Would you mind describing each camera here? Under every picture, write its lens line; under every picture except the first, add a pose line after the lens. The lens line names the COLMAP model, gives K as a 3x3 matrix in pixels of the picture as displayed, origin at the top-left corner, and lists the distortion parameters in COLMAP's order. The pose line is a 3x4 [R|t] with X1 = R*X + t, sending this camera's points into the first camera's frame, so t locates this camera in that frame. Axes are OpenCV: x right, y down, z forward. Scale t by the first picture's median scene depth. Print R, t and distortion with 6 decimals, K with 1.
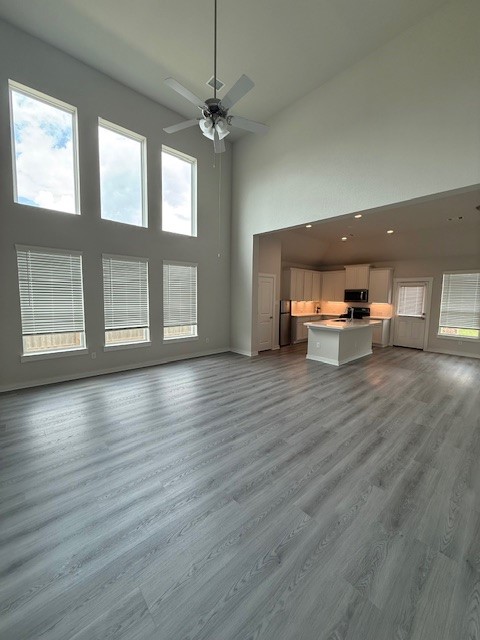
lens RADIAL K [[258.2, 0, 240.0], [0, 258.2, 320.0], [0, 0, 1]] dist [0.000349, -0.000003]
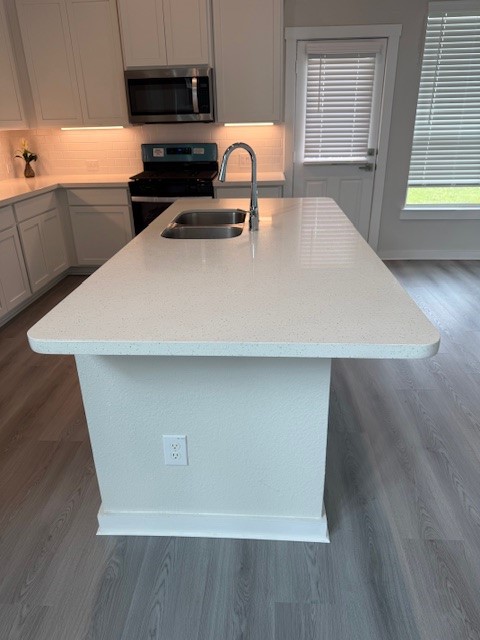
lens RADIAL K [[456.9, 0, 240.0], [0, 456.9, 320.0], [0, 0, 1]] dist [0.004736, 0.000111]
pose [[0.718103, -0.306187, 0.624962, 0.149127], [0.096396, 0.933121, 0.346400, -0.039653], [-0.689228, -0.188507, 0.699592, 0.628958]]
